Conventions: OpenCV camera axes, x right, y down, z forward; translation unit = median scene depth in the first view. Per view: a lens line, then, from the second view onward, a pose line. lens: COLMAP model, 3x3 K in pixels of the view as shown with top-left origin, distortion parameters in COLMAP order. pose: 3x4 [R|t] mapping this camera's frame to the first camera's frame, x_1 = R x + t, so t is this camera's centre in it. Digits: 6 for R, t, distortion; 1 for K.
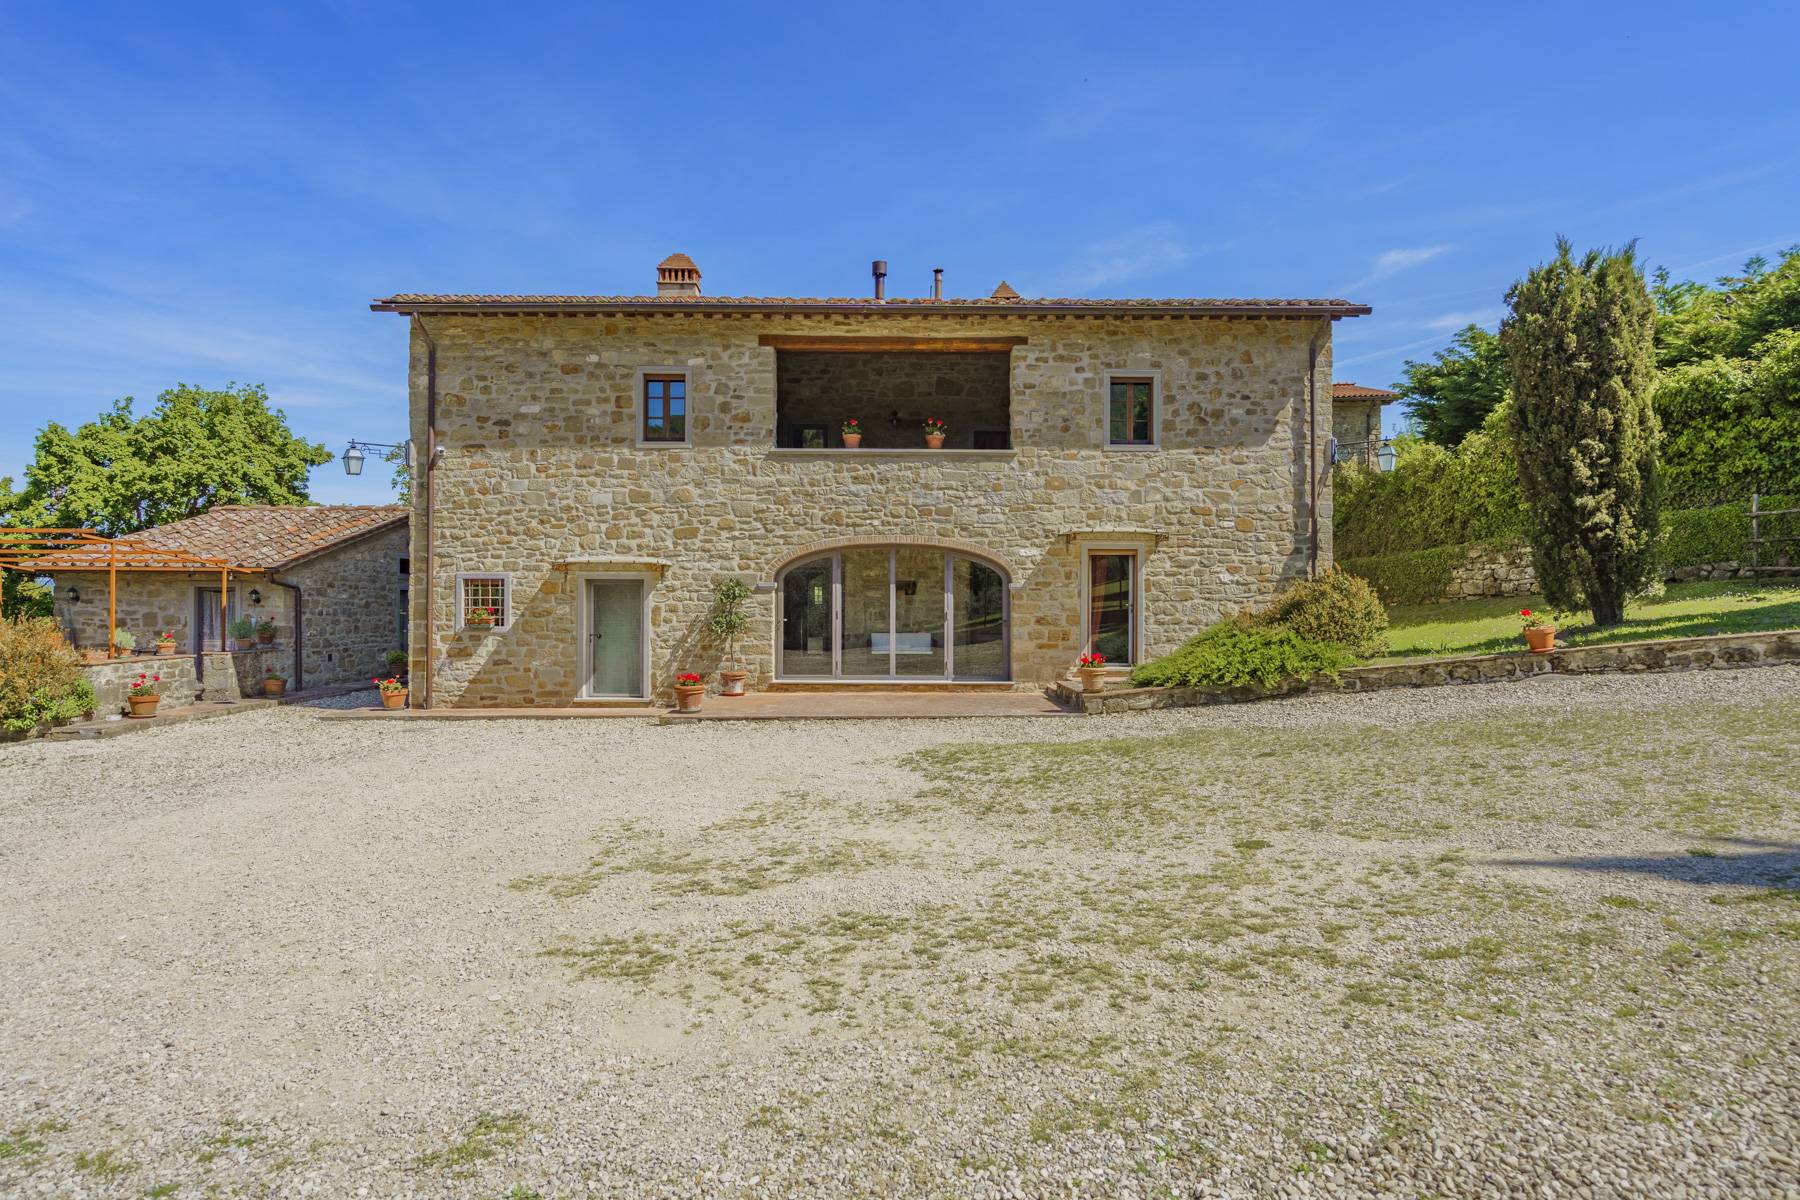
lens RADIAL K [[992.6, 0, 900.0], [0, 992.6, 600.0], [0, 0, 1]] dist [0.003977, 0.000911]
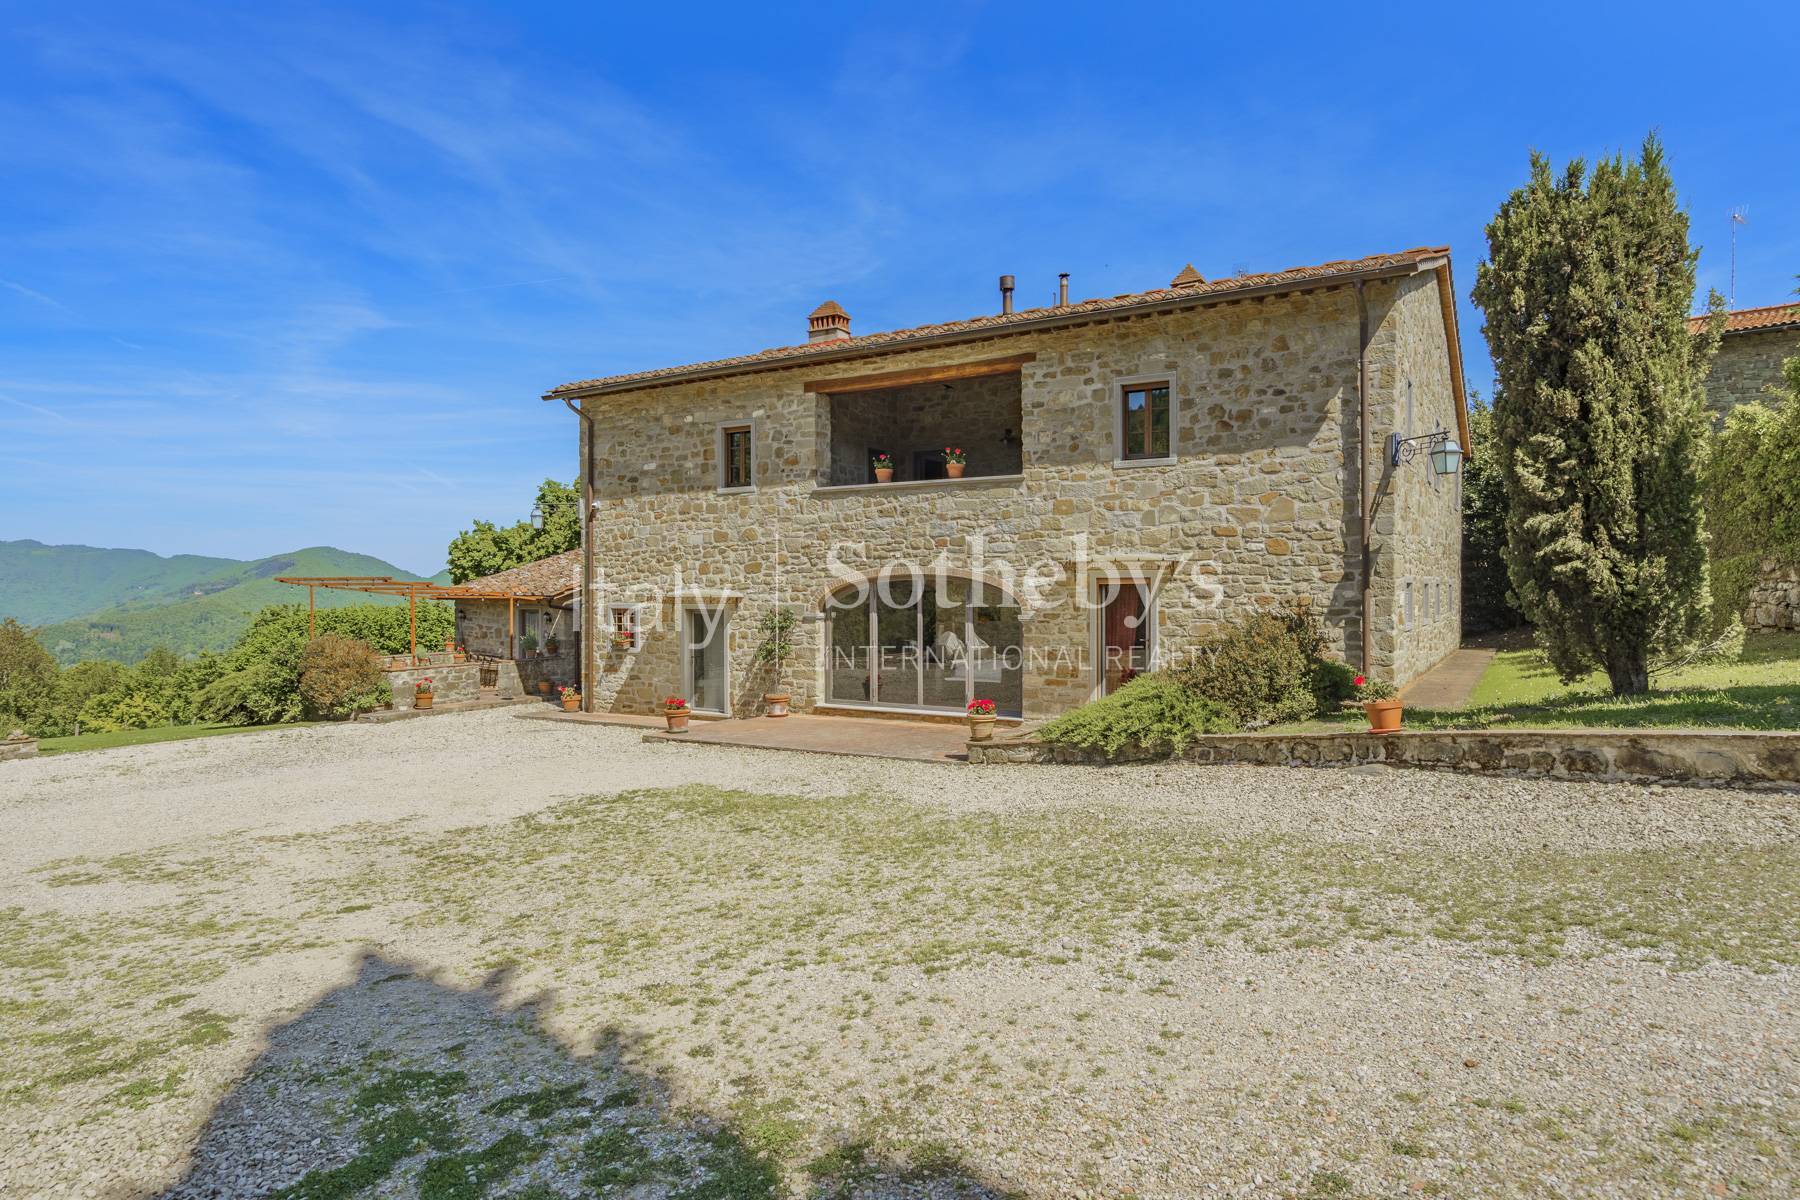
lens RADIAL K [[1020.6, 0, 900.0], [0, 1020.6, 600.0], [0, 0, 1]] dist [0.002968, 0.000862]
pose [[0.853626, -0.000898, -0.520886, 0.522289], [0.007294, 0.999921, 0.010231, -0.042048], [0.520835, -0.012533, 0.853565, 0.107059]]
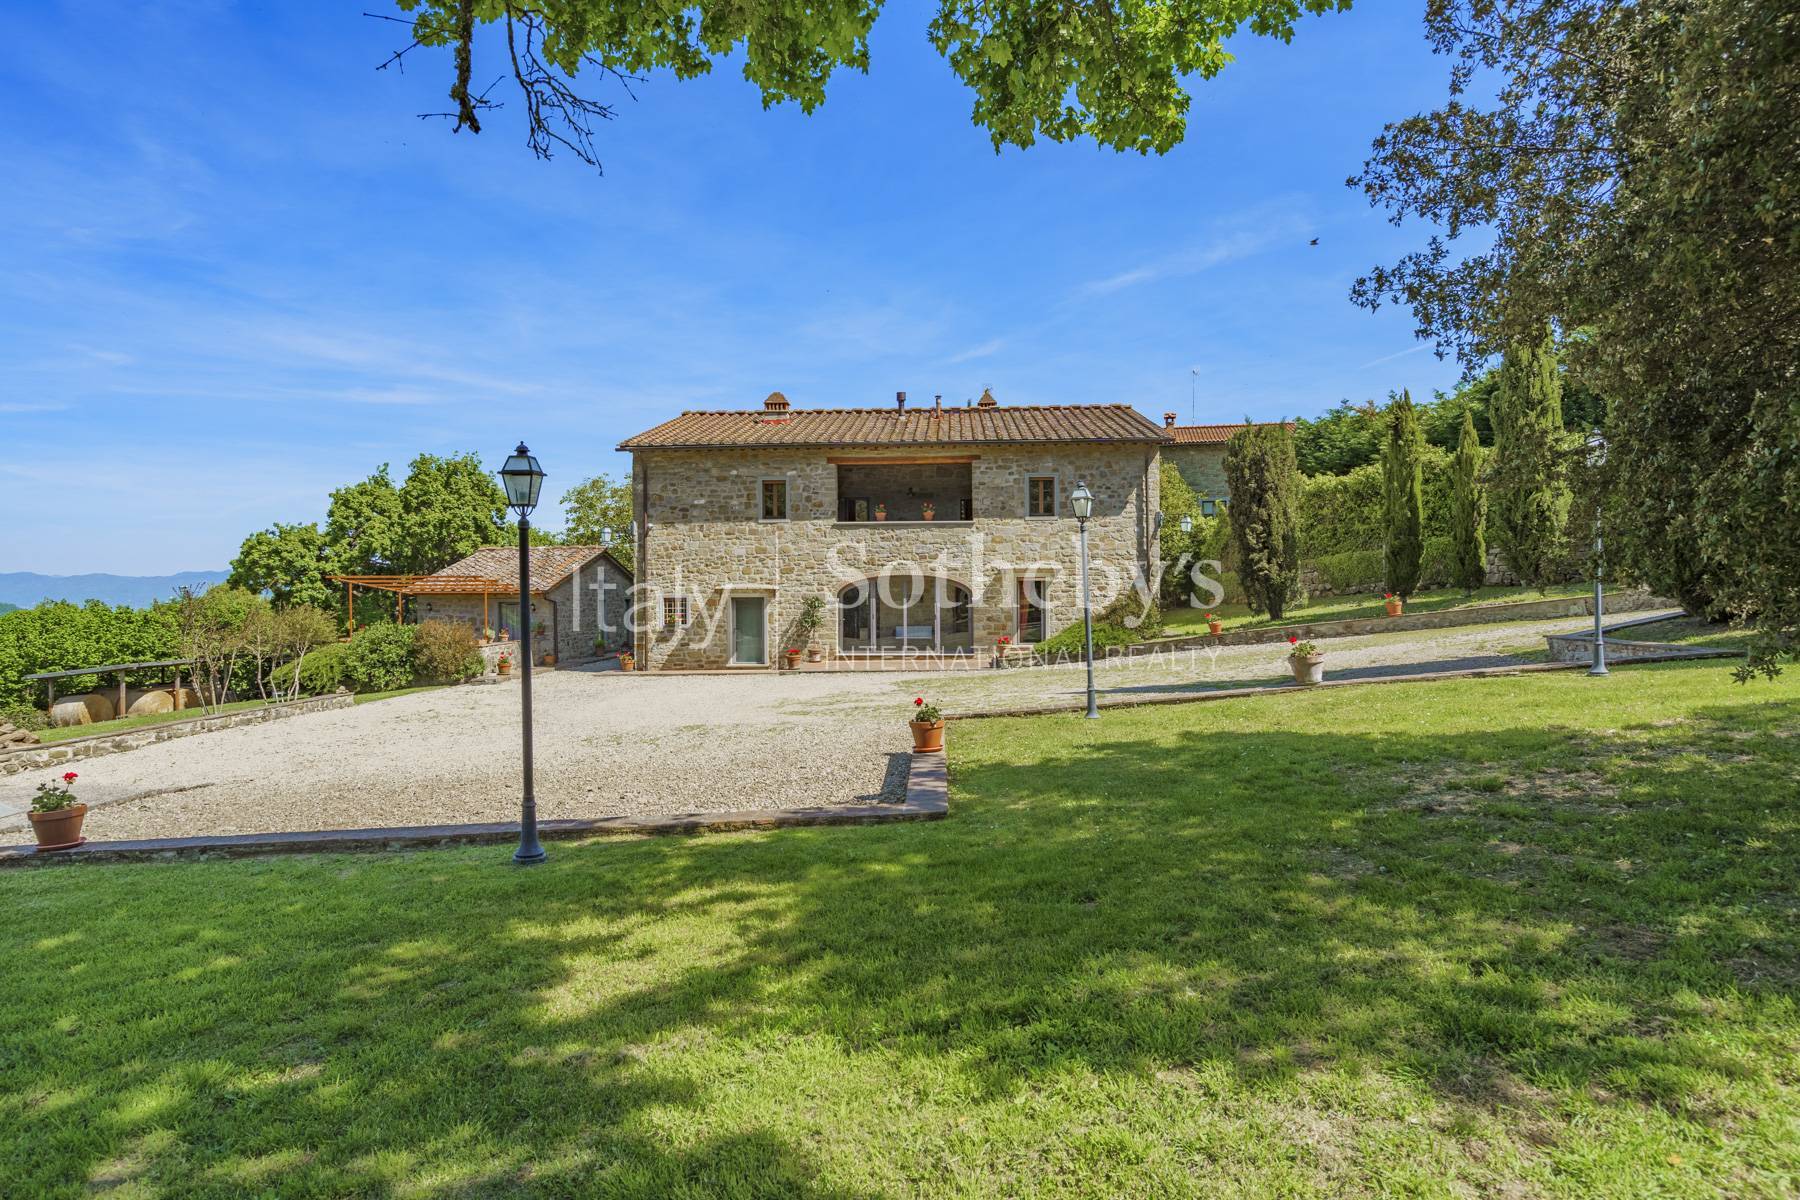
lens RADIAL K [[992.6, 0, 900.0], [0, 992.6, 600.0], [0, 0, 1]] dist [0.003977, 0.000911]
pose [[0.997787, -0.009424, -0.065822, 0.099672], [0.010231, 0.999876, 0.011931, -0.034377], [0.065701, -0.012578, 0.997760, -0.744990]]
